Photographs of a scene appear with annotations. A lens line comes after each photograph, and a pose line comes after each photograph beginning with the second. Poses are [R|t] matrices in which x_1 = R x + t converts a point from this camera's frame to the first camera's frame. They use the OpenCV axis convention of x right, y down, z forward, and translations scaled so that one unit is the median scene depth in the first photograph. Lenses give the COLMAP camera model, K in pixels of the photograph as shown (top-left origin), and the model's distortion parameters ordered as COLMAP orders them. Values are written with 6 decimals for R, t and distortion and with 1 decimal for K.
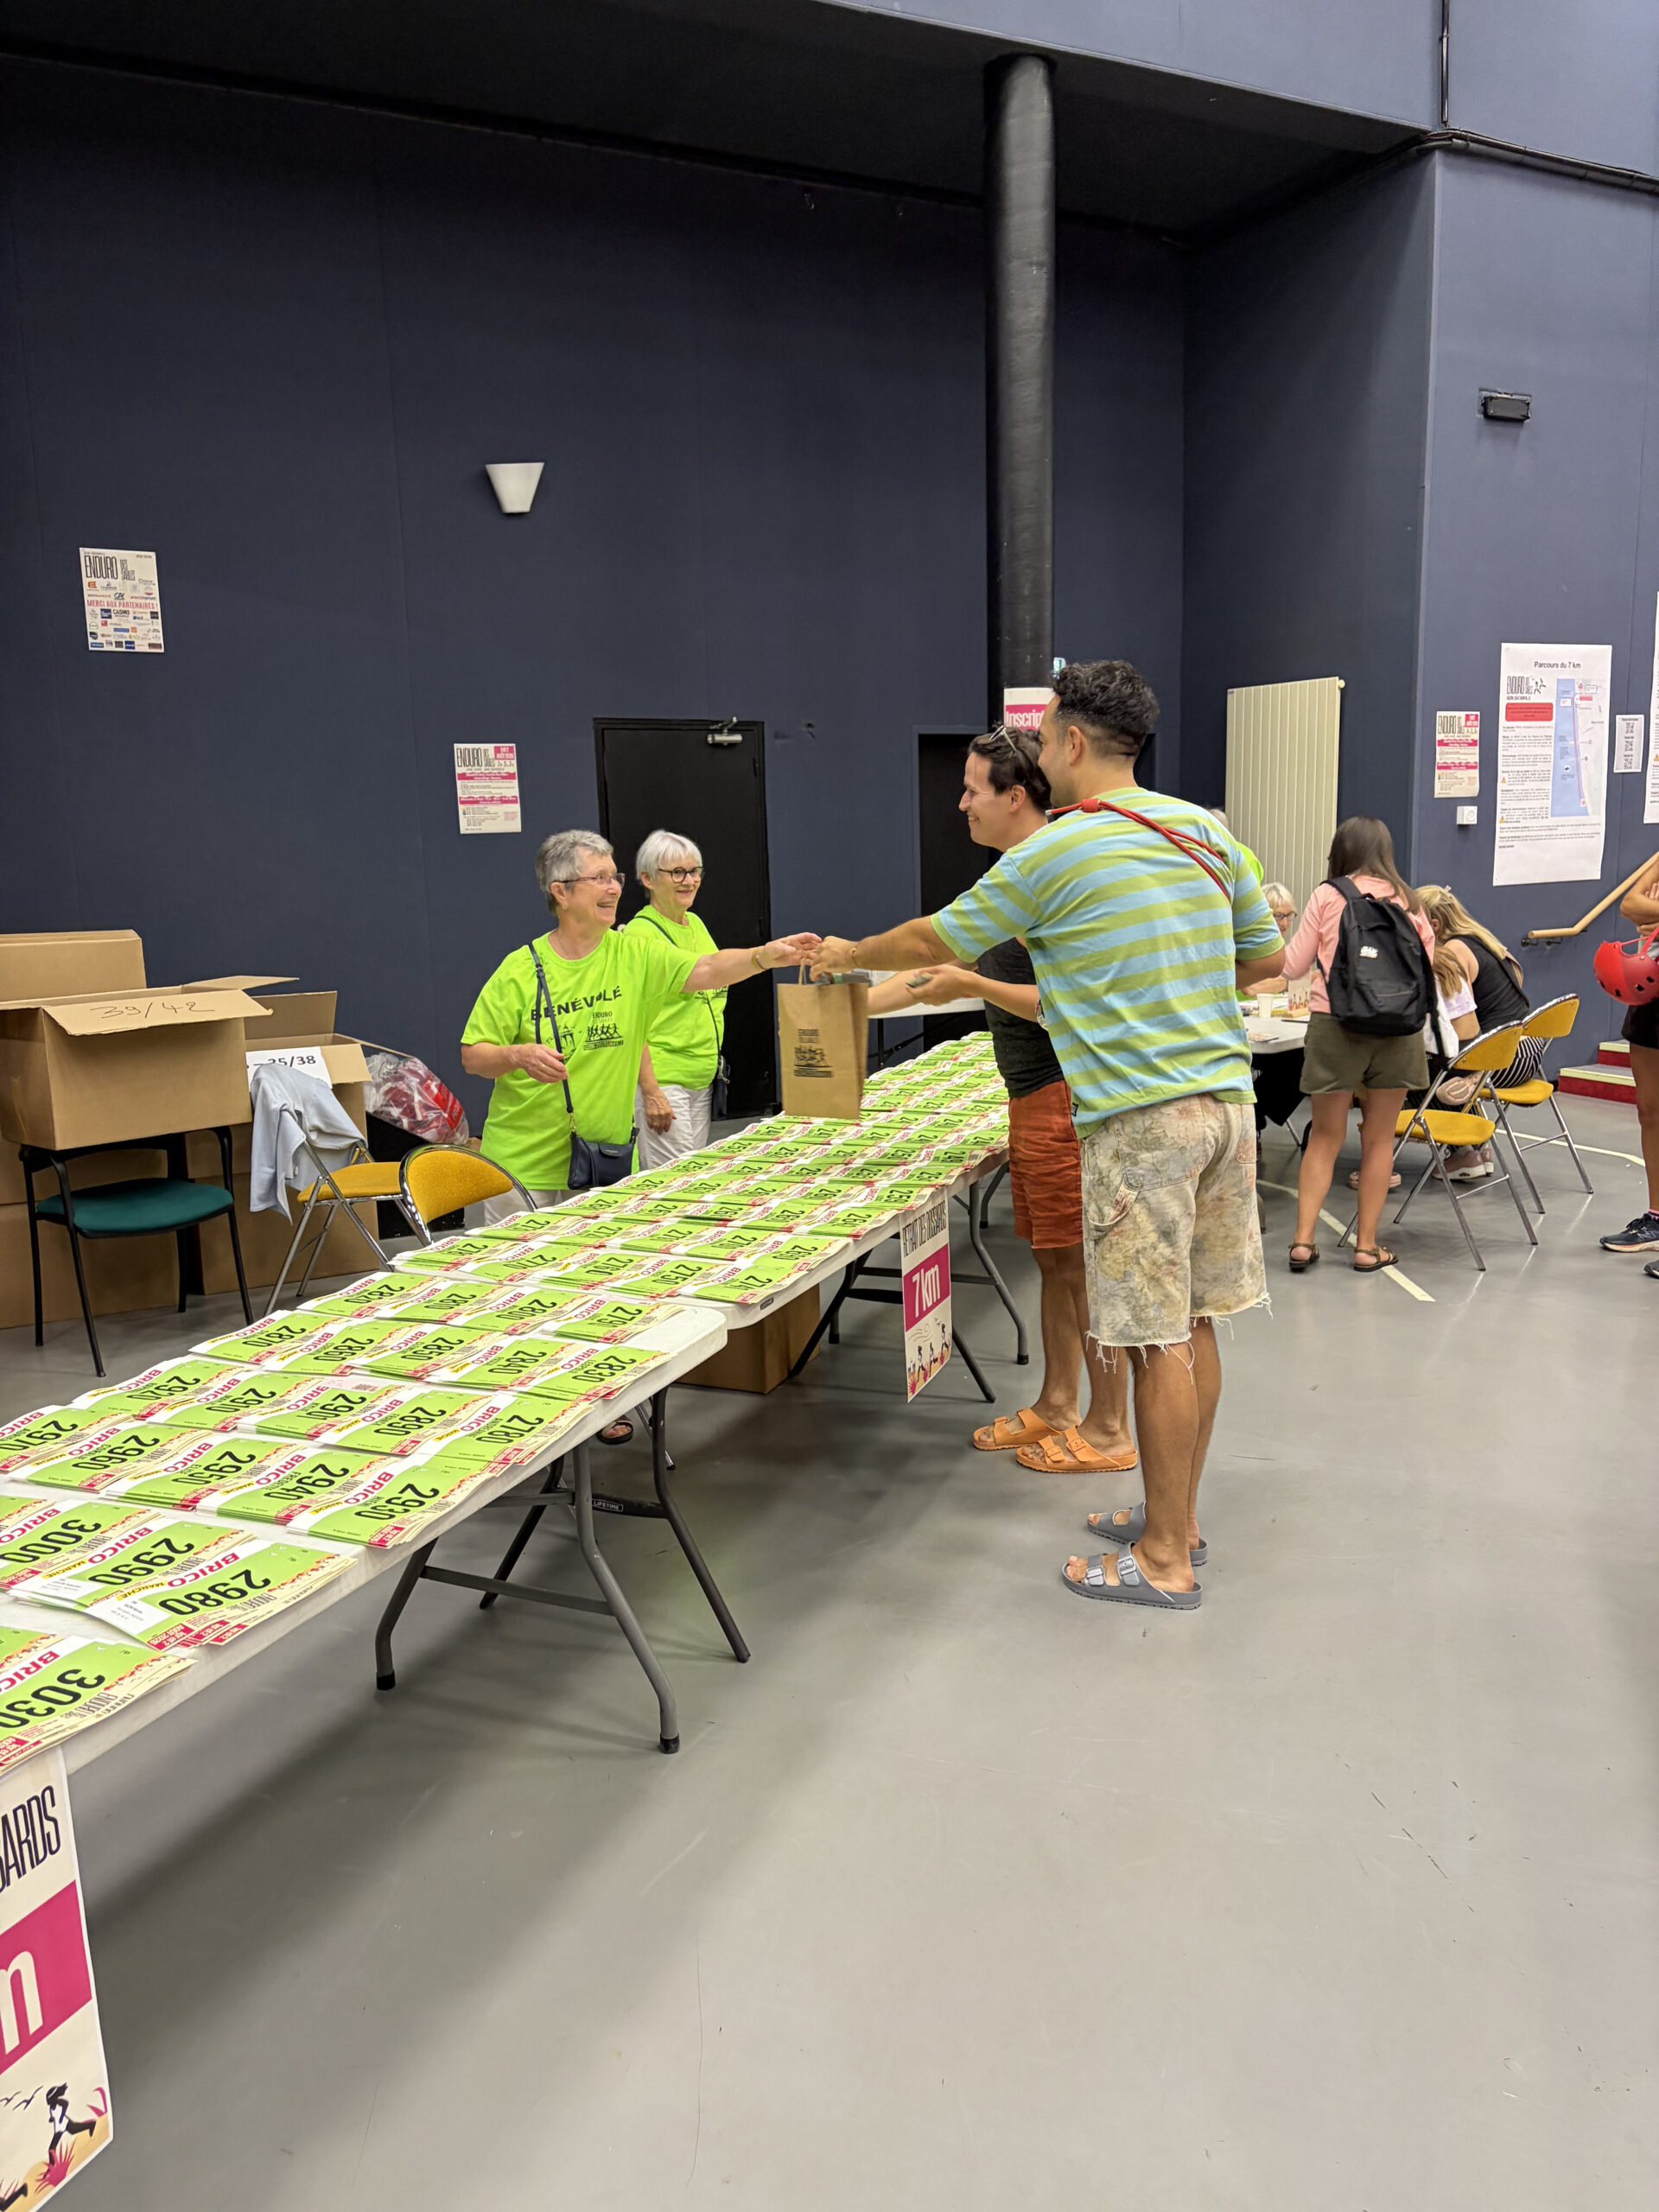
lens RADIAL K [[1637.7, 0, 832.1], [0, 1637.7, 1106.2], [0, 0, 1]] dist [0.063449, -0.119067]
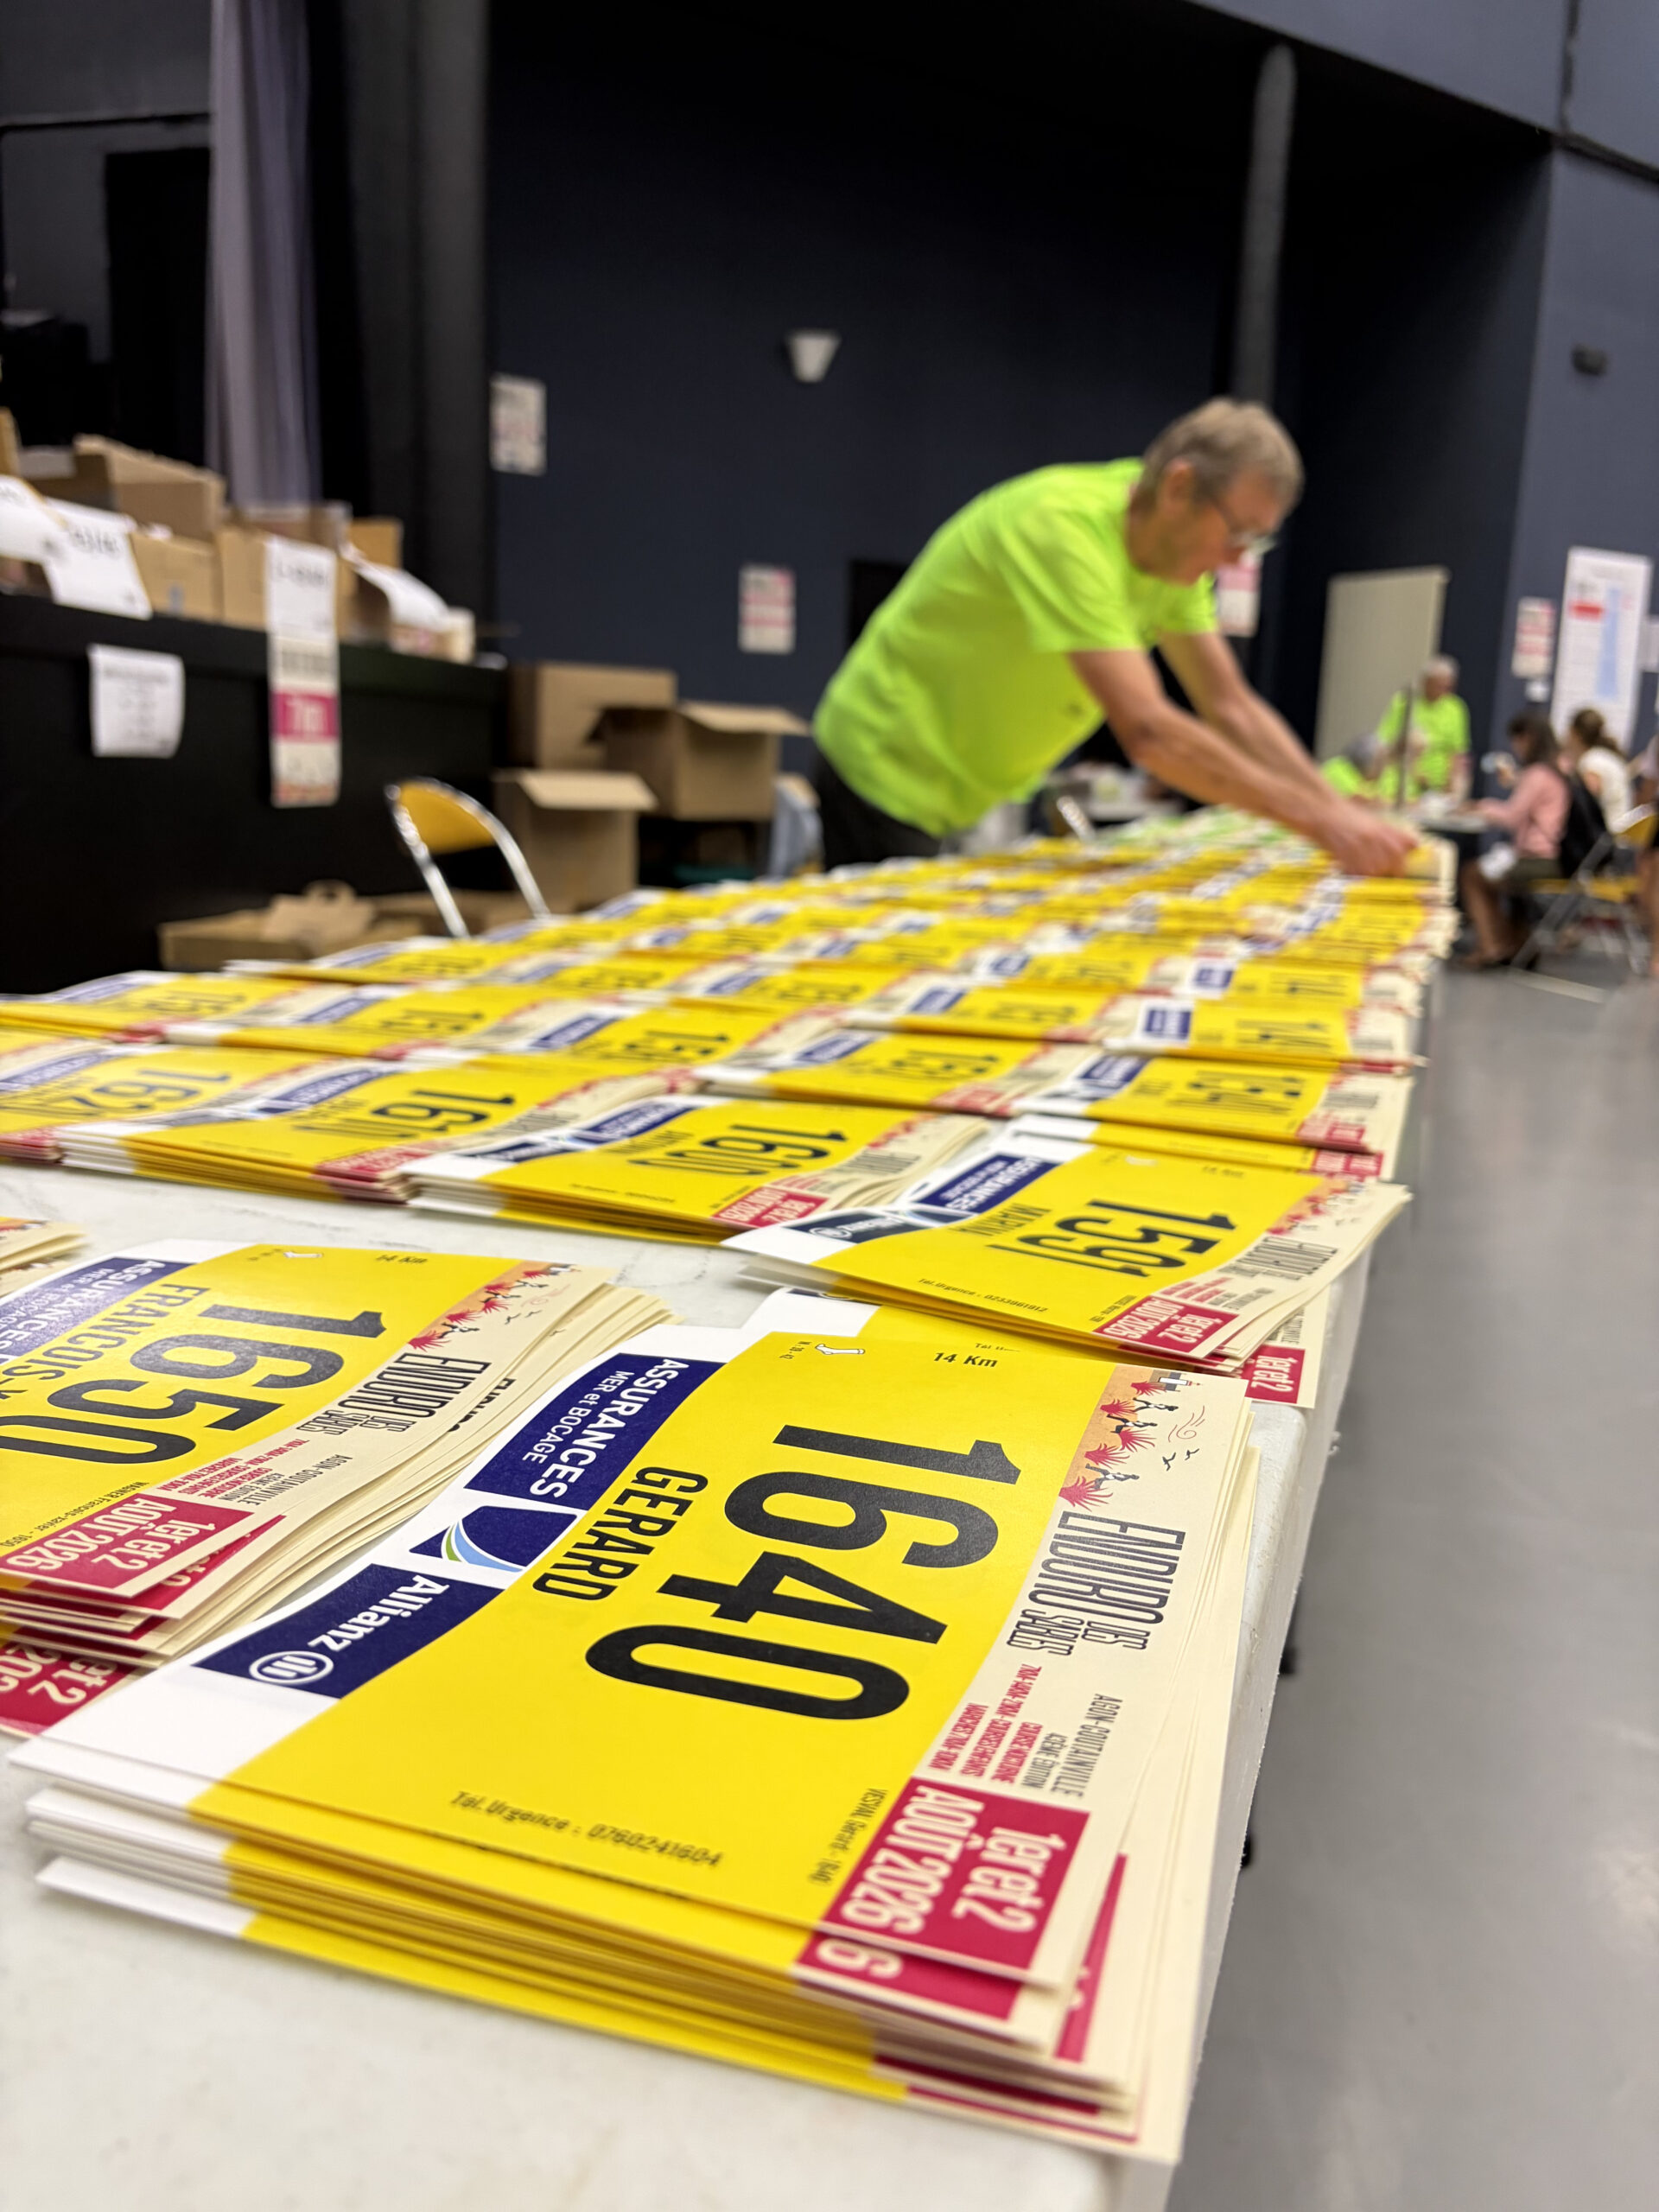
lens RADIAL K [[1679.6, 0, 818.9], [0, 1679.6, 1103.8], [0, 0, 1]] dist [0.039300, -0.090952]
pose [[0.993887, 0.034217, 0.104967, -0.274885], [-0.036849, 0.999051, 0.023240, 0.125000], [-0.104072, -0.026966, 0.994204, -0.208671]]
